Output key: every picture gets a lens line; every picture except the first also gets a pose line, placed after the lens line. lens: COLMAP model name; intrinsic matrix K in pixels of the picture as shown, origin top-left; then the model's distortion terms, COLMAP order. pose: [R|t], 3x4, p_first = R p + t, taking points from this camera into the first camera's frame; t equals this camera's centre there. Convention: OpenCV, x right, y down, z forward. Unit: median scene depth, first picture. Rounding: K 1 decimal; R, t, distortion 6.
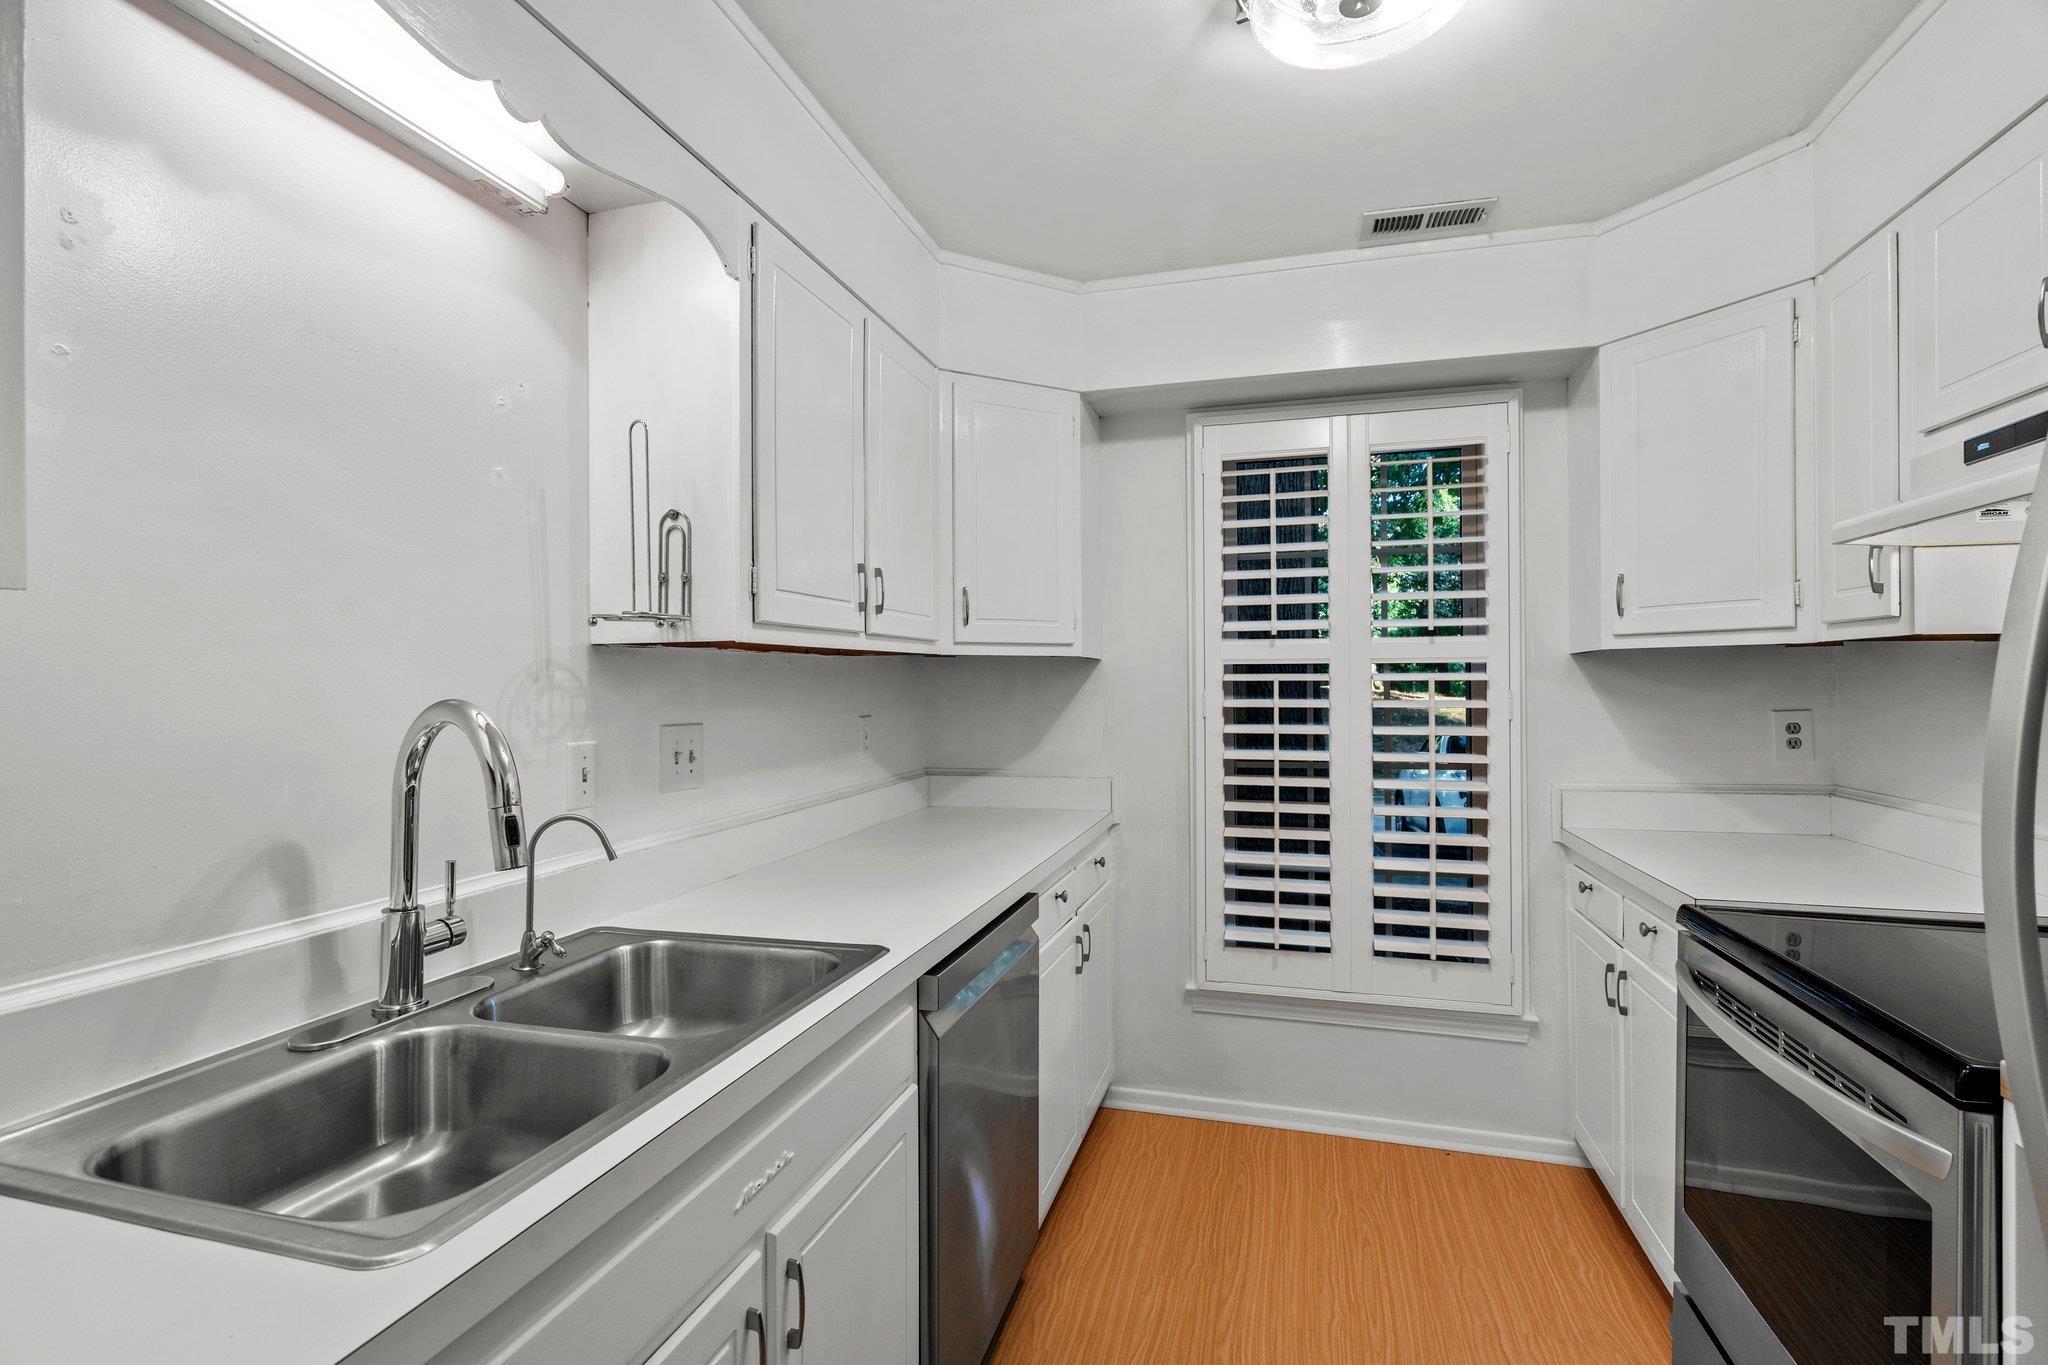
lens RADIAL K [[936.5, 0, 1023.7], [0, 936.5, 677.9], [0, 0, 1]] dist [-0.007349, 0.002125]
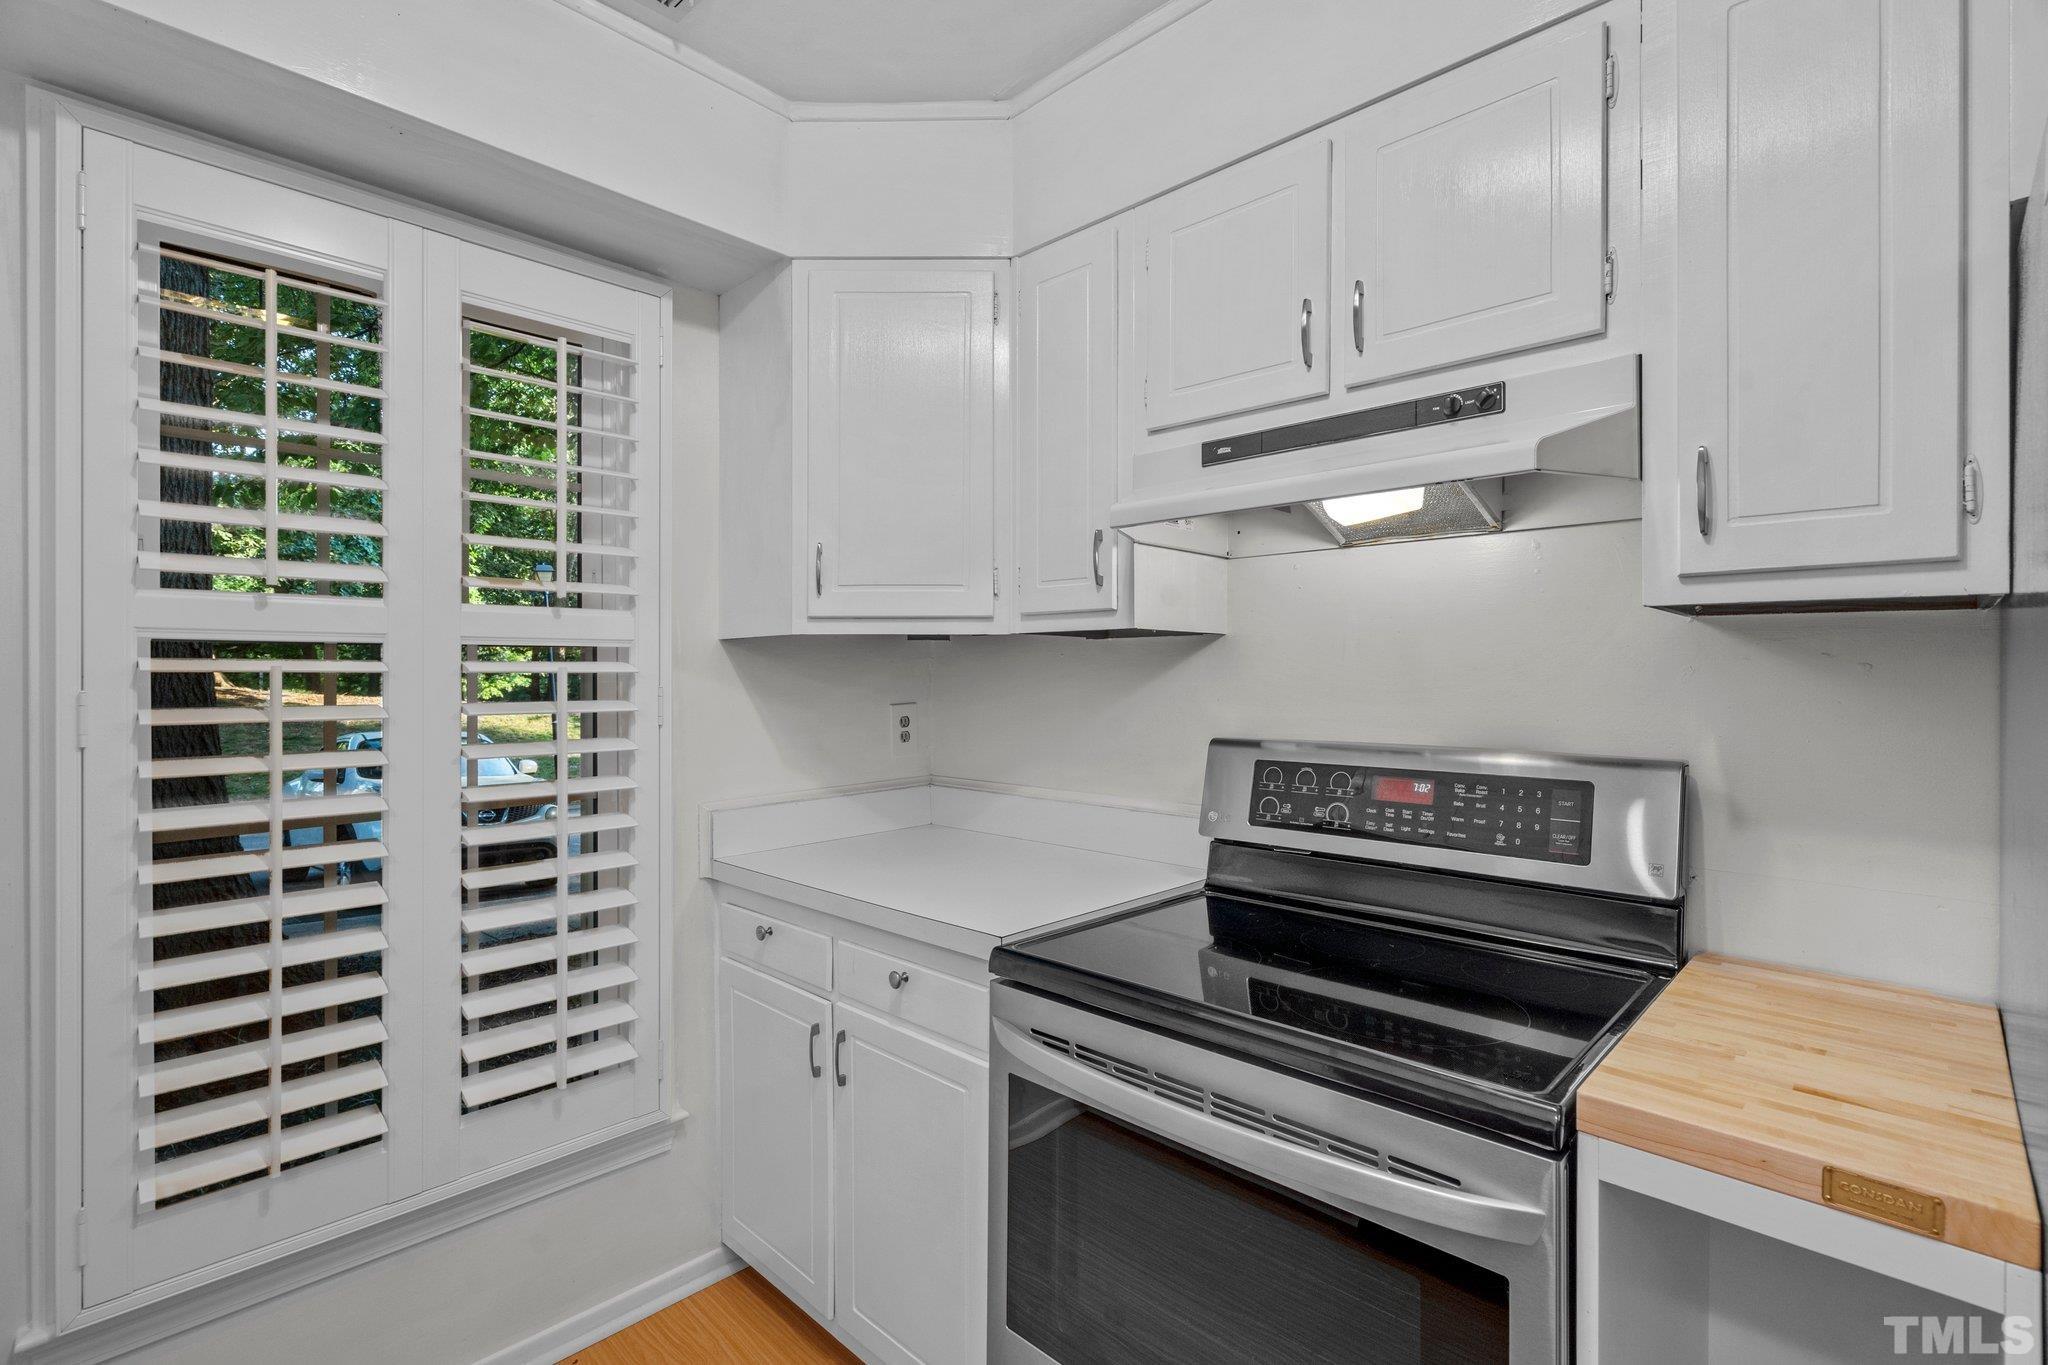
lens RADIAL K [[936.5, 0, 1037.9], [0, 936.5, 671.3], [0, 0, 1]] dist [-0.007349, 0.002125]
pose [[0.460586, 0.004490, 0.887604, -0.000707], [-0.003440, 0.999989, -0.003273, 0.002664], [-0.887609, -0.001546, 0.460596, 0.394185]]
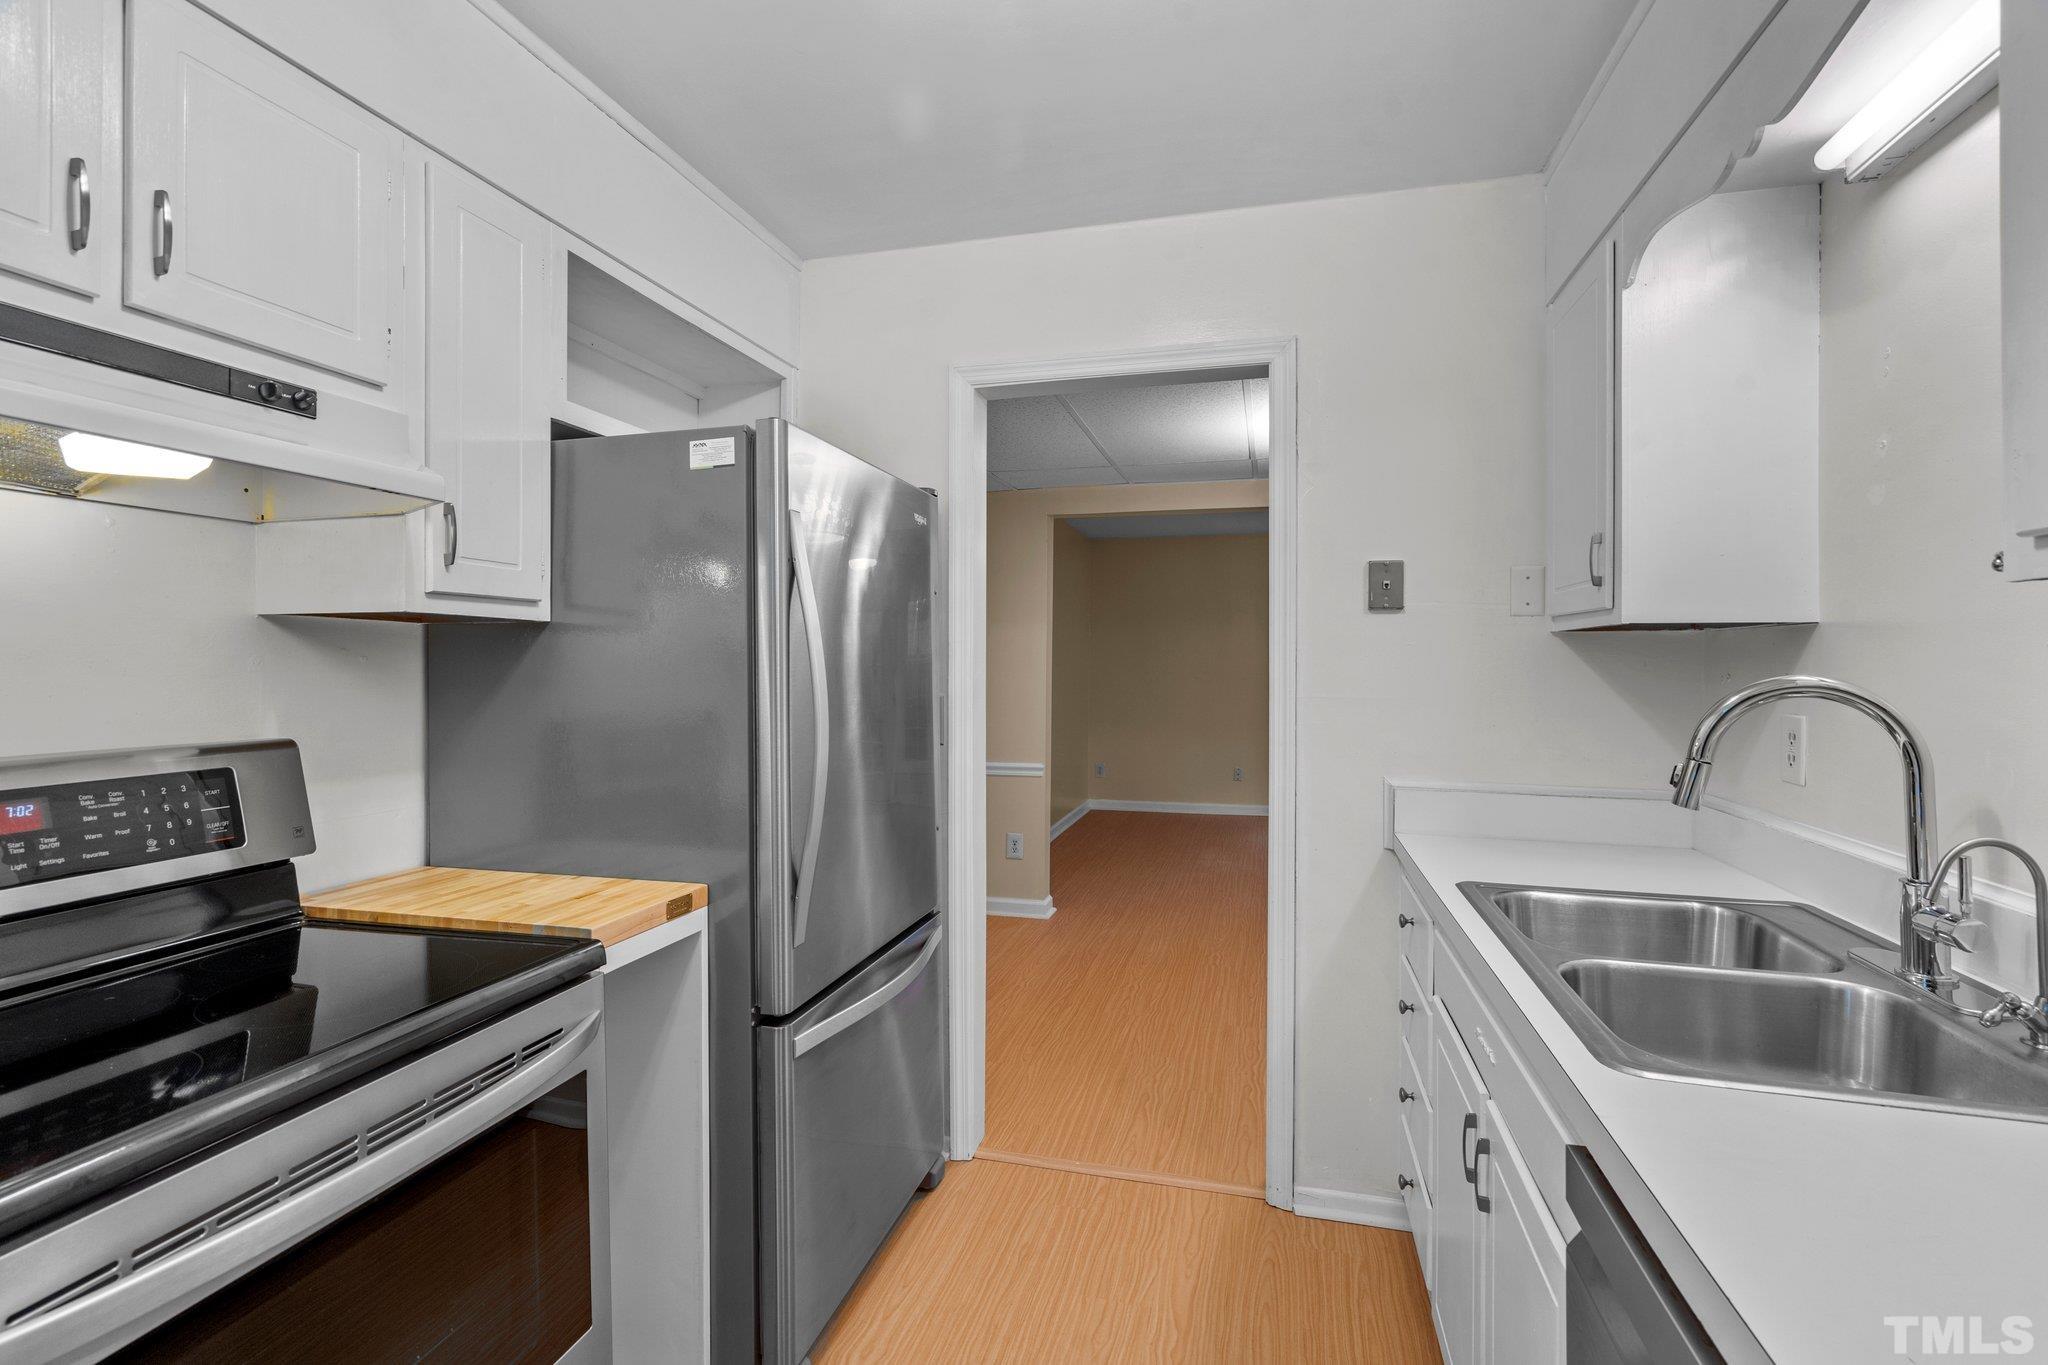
lens RADIAL K [[936.5, 0, 1028.3], [0, 936.5, 662.1], [0, 0, 1]] dist [-0.007349, 0.002125]
pose [[-0.999738, 0.000037, -0.022872, 0.154762], [0.000109, 0.999995, -0.003114, 0.002112], [0.022872, -0.003116, -0.999734, 0.922156]]
